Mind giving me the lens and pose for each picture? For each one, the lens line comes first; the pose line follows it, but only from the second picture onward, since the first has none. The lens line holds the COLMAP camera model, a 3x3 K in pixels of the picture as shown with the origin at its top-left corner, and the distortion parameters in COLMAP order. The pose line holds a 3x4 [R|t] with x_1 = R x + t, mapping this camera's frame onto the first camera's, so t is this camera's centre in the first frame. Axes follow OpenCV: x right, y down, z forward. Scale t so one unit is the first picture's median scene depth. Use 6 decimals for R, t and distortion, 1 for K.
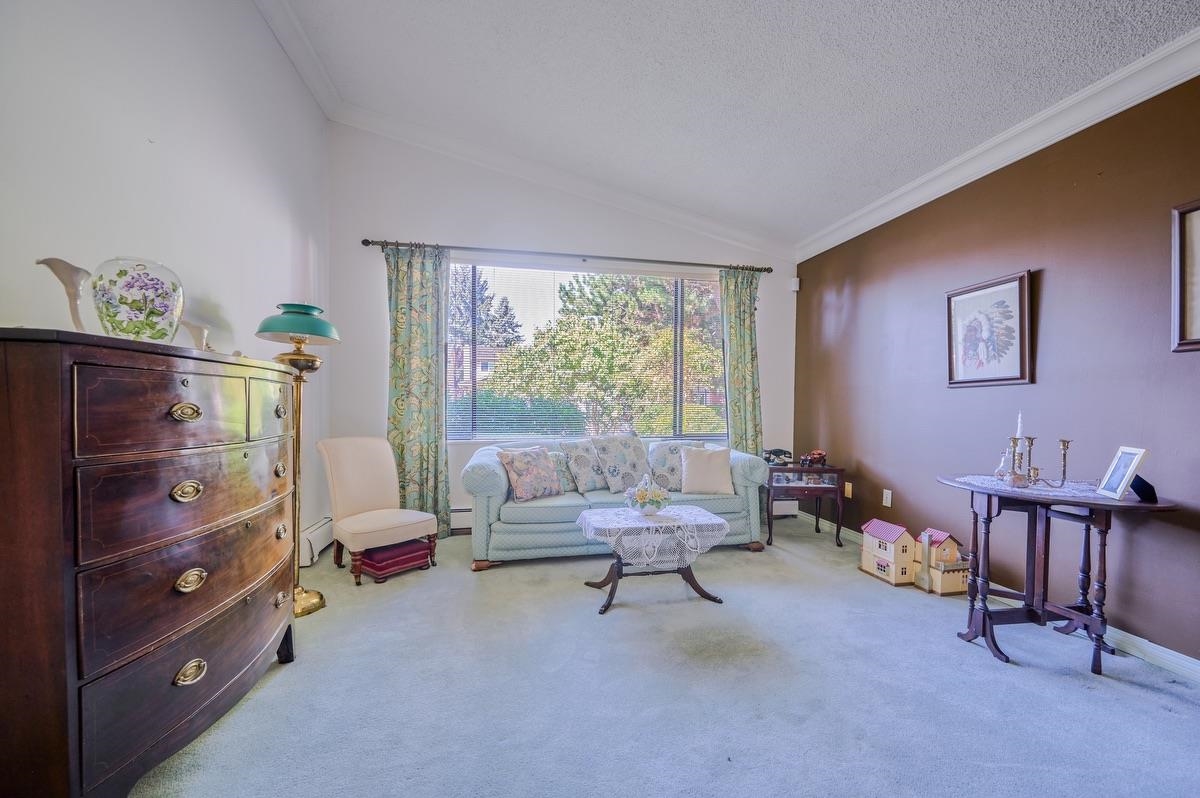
lens RADIAL K [[480.4, 0, 597.0], [0, 480.4, 405.9], [0, 0, 1]] dist [0.000238, -0.000074]
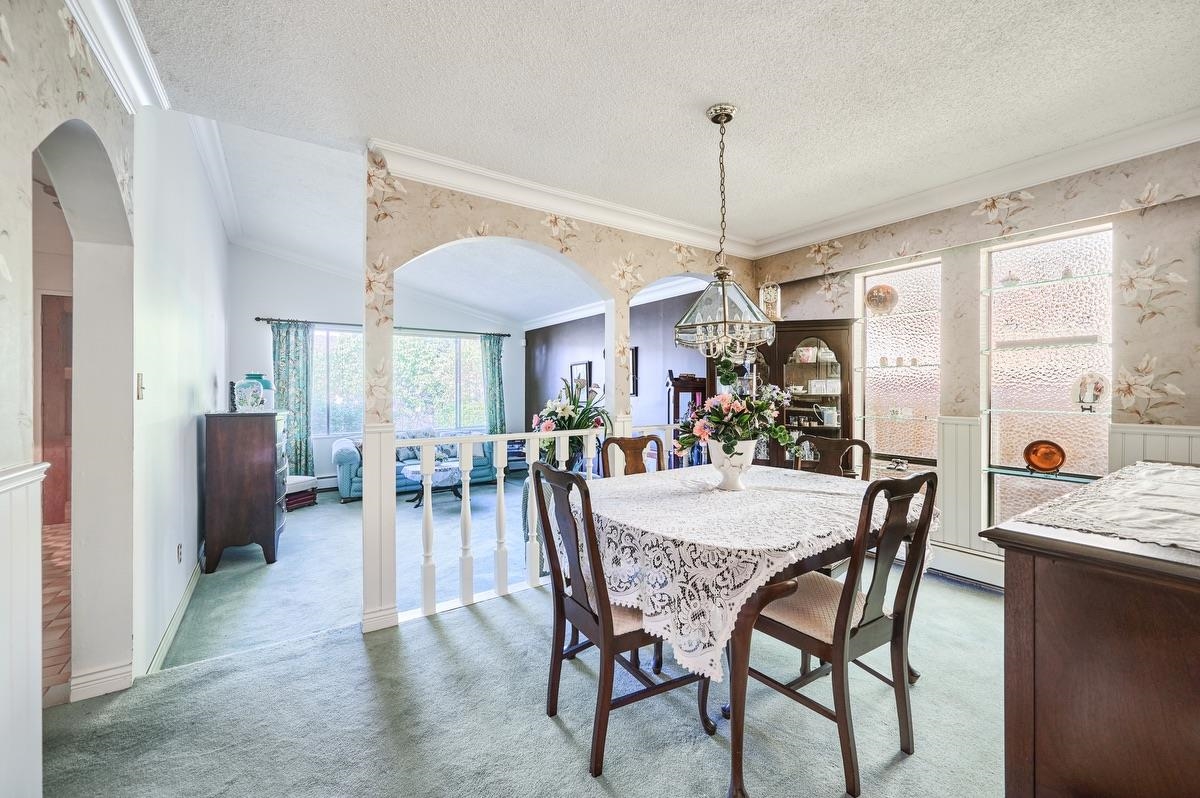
lens RADIAL K [[480.4, 0, 604.2], [0, 480.4, 393.4], [0, 0, 1]] dist [0.000238, -0.000074]
pose [[0.917242, -0.009477, 0.398218, -0.046330], [0.007998, 0.999954, 0.005374, -0.081234], [-0.398250, -0.001744, 0.917275, -0.965031]]
